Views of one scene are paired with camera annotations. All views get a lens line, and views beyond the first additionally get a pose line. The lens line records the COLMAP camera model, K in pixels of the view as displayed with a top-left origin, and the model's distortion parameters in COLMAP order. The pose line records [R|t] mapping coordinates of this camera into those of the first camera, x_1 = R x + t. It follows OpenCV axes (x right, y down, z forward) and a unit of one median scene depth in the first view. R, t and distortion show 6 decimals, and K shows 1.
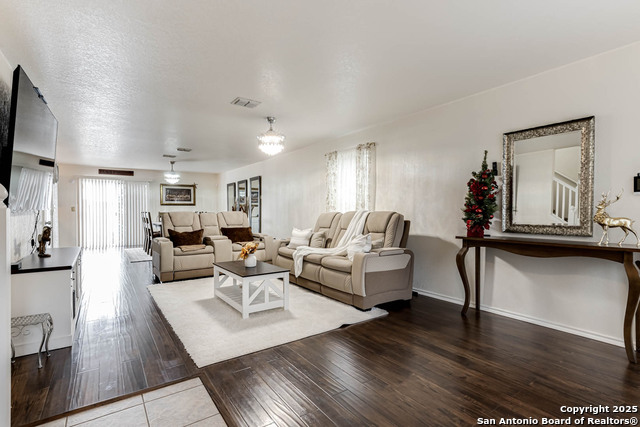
lens RADIAL K [[305.5, 0, 317.7], [0, 305.5, 212.8], [0, 0, 1]] dist [0.001389, 0.000937]
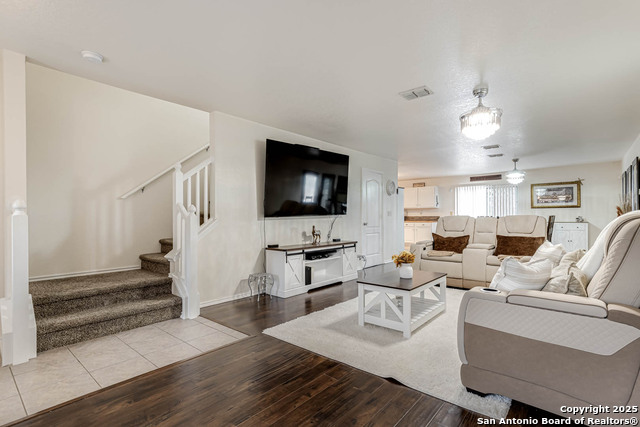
lens RADIAL K [[305.5, 0, 317.8], [0, 305.5, 215.7], [0, 0, 1]] dist [0.001389, 0.000937]
pose [[0.255730, -0.002436, -0.966745, 0.465847], [0.000647, 0.999997, -0.002349, -0.003383], [0.966748, -0.000024, 0.255731, 0.423193]]
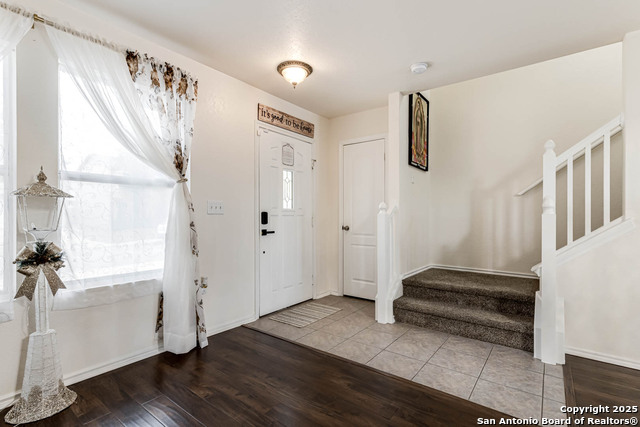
lens RADIAL K [[305.5, 0, 321.9], [0, 305.5, 215.7], [0, 0, 1]] dist [0.001389, 0.000937]
pose [[-0.949749, -0.003955, -0.312988, 0.188715], [-0.003911, 0.999992, -0.000769, -0.000148], [0.312989, 0.000494, -0.949757, 0.687061]]
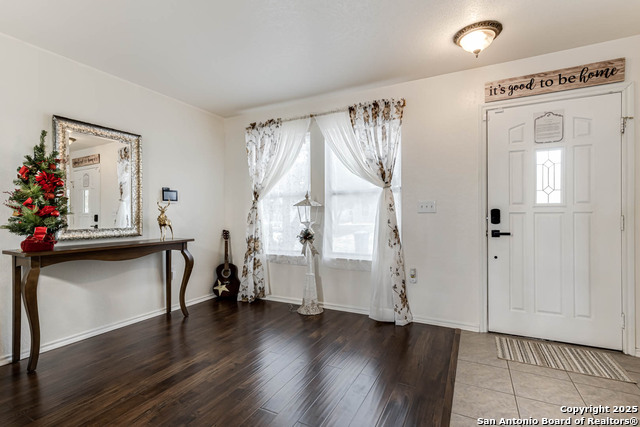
lens RADIAL K [[305.5, 0, 315.7], [0, 305.5, 218.7], [0, 0, 1]] dist [0.001389, 0.000937]
pose [[-0.462955, -0.006894, 0.886355, -0.279928], [0.005682, 0.999926, 0.010745, 0.001257], [-0.886364, 0.010011, -0.462881, 0.553113]]
